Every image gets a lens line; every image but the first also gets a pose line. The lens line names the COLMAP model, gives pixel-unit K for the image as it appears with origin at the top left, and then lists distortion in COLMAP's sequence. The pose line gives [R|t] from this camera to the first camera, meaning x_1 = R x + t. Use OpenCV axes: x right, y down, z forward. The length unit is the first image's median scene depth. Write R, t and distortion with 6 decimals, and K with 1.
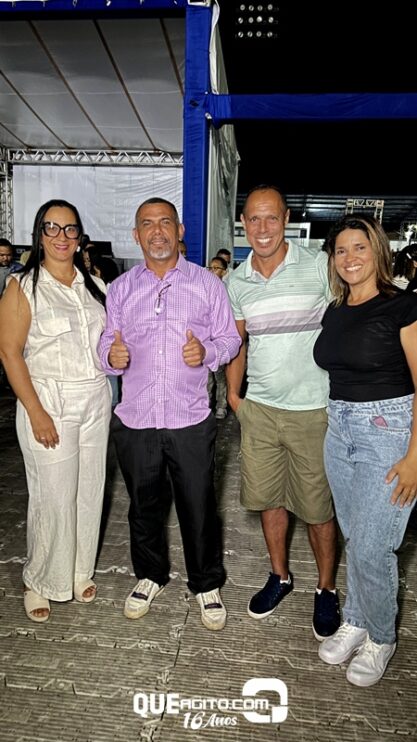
lens RADIAL K [[602.2, 0, 208.5], [0, 602.2, 371.0], [0, 0, 1]] dist [0.051521, -0.000538]
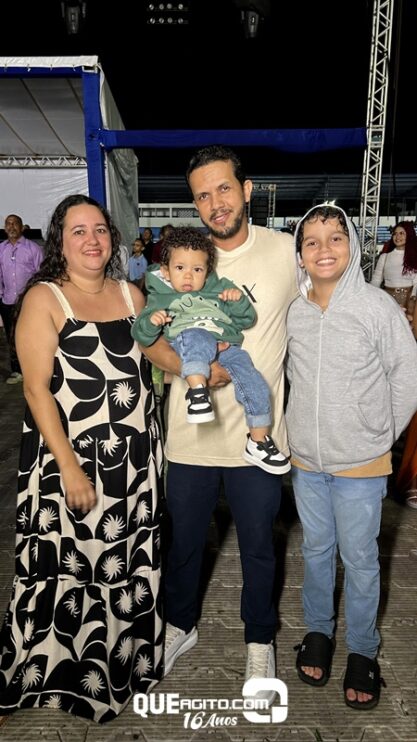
lens RADIAL K [[602.2, 0, 208.5], [0, 602.2, 371.0], [0, 0, 1]] dist [0.051521, -0.000538]
pose [[0.993061, -0.063093, 0.099238, 0.042528], [0.060197, 0.997676, 0.031917, 0.063592], [-0.101022, -0.025721, 0.994552, -0.305478]]
